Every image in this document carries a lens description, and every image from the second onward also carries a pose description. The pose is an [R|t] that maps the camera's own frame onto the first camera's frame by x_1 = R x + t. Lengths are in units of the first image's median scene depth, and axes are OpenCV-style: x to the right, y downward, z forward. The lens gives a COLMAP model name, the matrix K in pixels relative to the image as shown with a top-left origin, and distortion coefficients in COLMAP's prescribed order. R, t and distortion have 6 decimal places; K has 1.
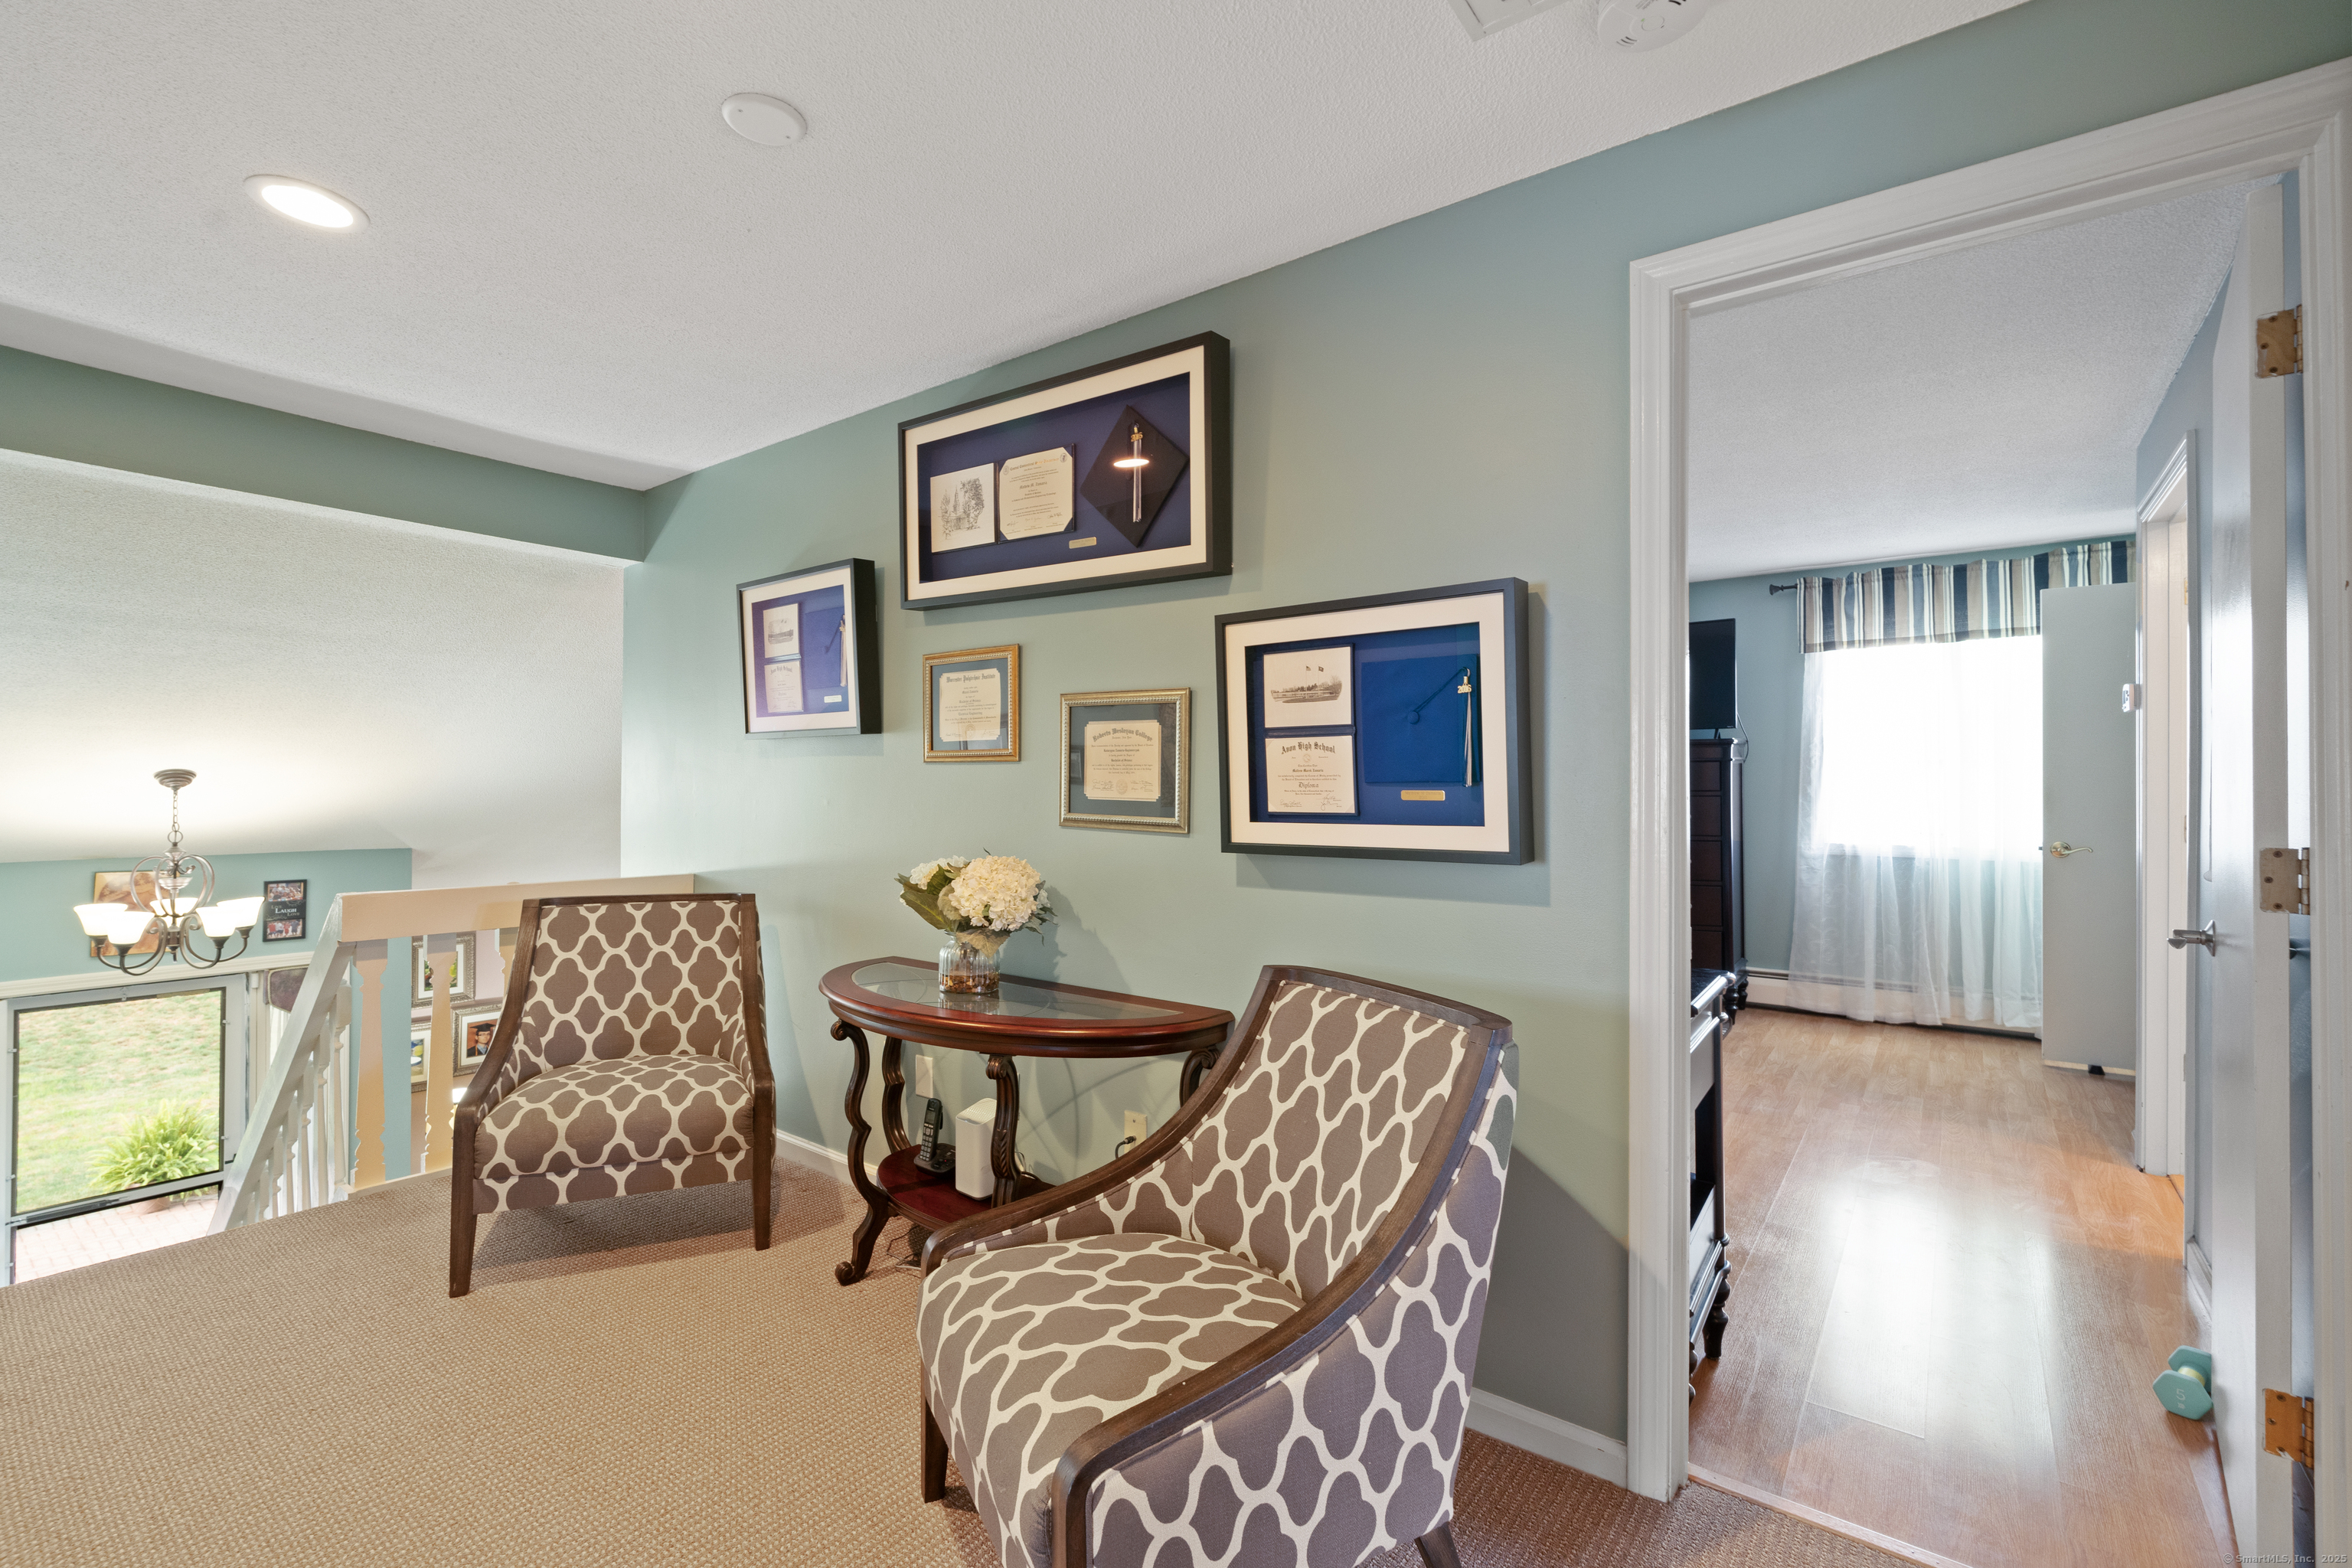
lens RADIAL K [[1044.5, 0, 1176.4], [0, 1044.5, 762.0], [0, 0, 1]] dist [-0.003129, -0.000331]
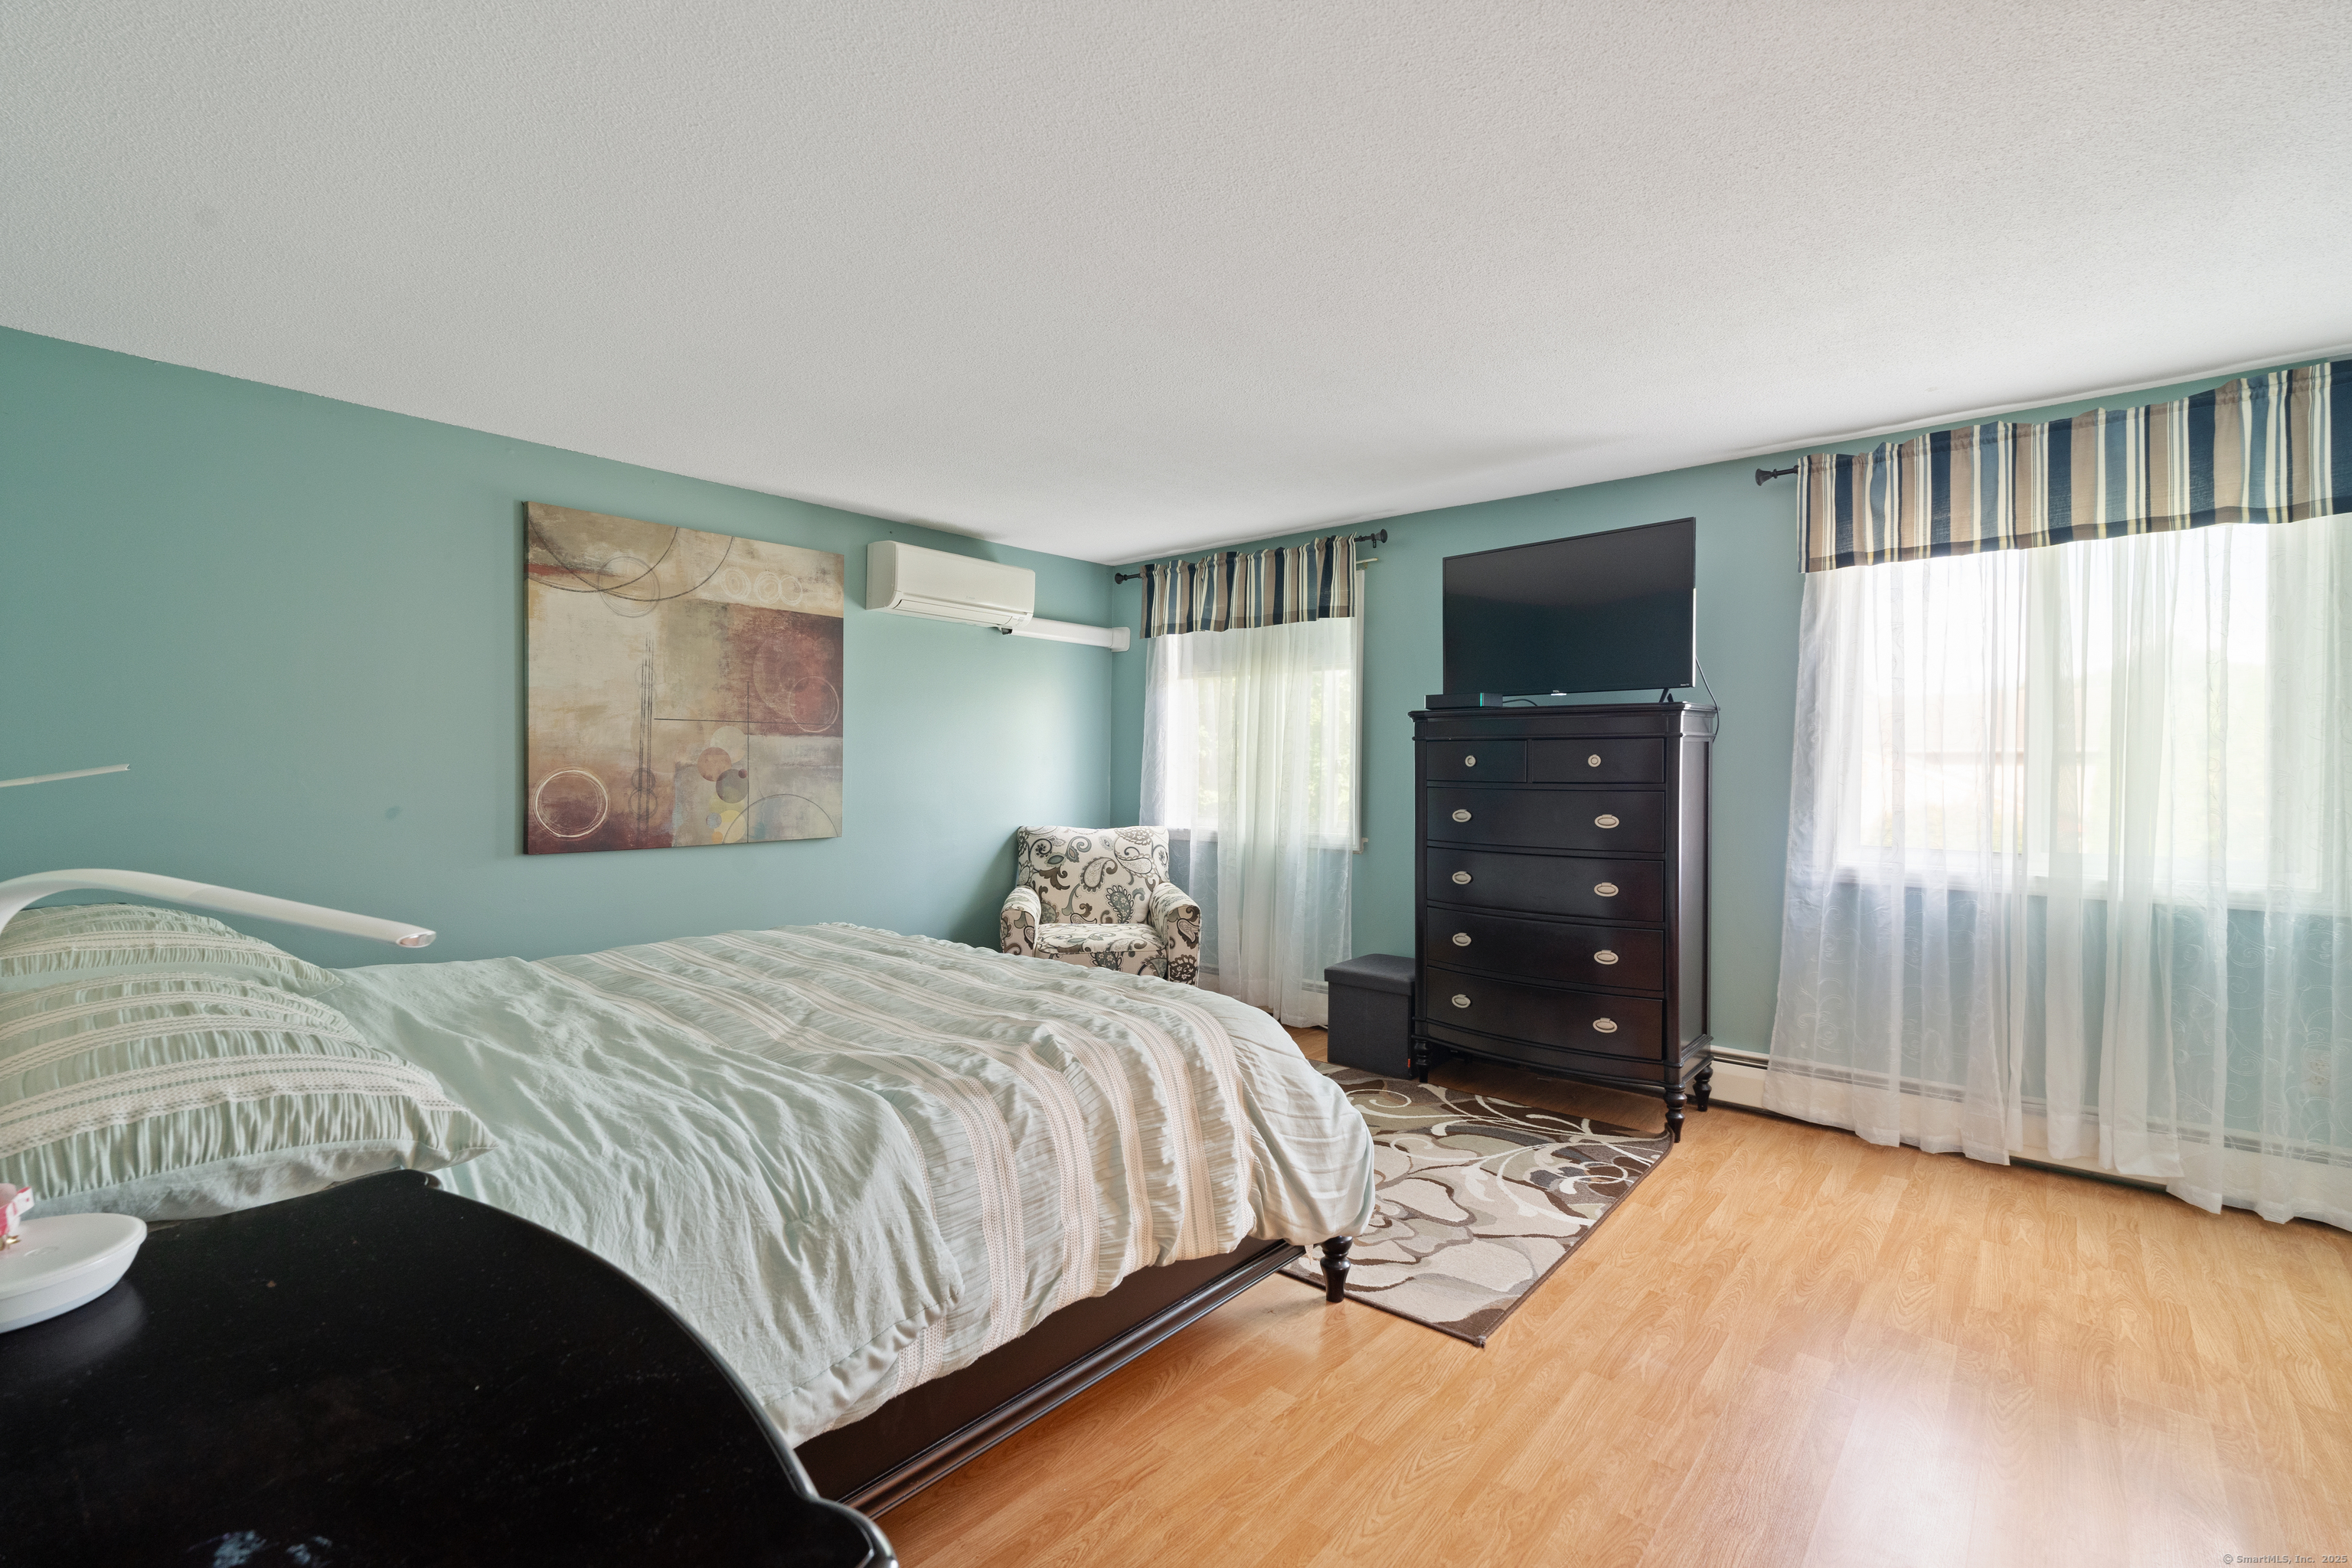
lens RADIAL K [[1053.5, 0, 1175.3], [0, 1053.5, 774.1], [0, 0, 1]] dist [-0.000300, -0.000026]
pose [[0.998162, 0.006626, -0.060239, 0.268520], [-0.005147, 0.999682, 0.024673, 0.007427], [0.060383, -0.024317, 0.997879, 0.341785]]
